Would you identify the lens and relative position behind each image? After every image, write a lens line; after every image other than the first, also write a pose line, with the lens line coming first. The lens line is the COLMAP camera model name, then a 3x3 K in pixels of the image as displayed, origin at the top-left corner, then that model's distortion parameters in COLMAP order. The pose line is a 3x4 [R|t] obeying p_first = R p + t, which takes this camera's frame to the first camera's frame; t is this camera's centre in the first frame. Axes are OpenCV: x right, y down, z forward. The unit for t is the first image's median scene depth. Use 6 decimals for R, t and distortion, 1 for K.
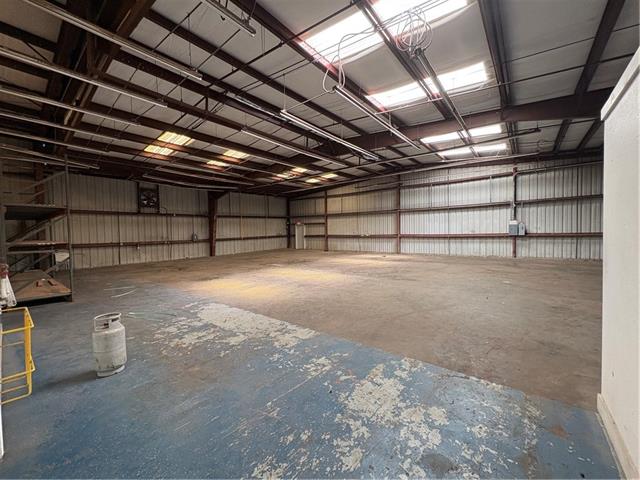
lens RADIAL K [[257.8, 0, 317.5], [0, 257.8, 239.6], [0, 0, 1]] dist [0.001348, -0.000173]
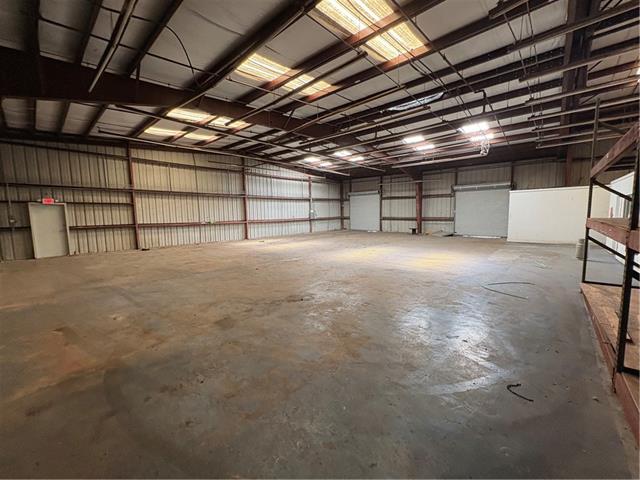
lens RADIAL K [[257.8, 0, 319.4], [0, 257.8, 239.7], [0, 0, 1]] dist [0.001348, -0.000173]
pose [[0.050273, -0.082803, 0.995297, -0.653049], [0.049445, 0.995542, 0.080326, -0.010998], [-0.997511, 0.045174, 0.054143, 0.650156]]
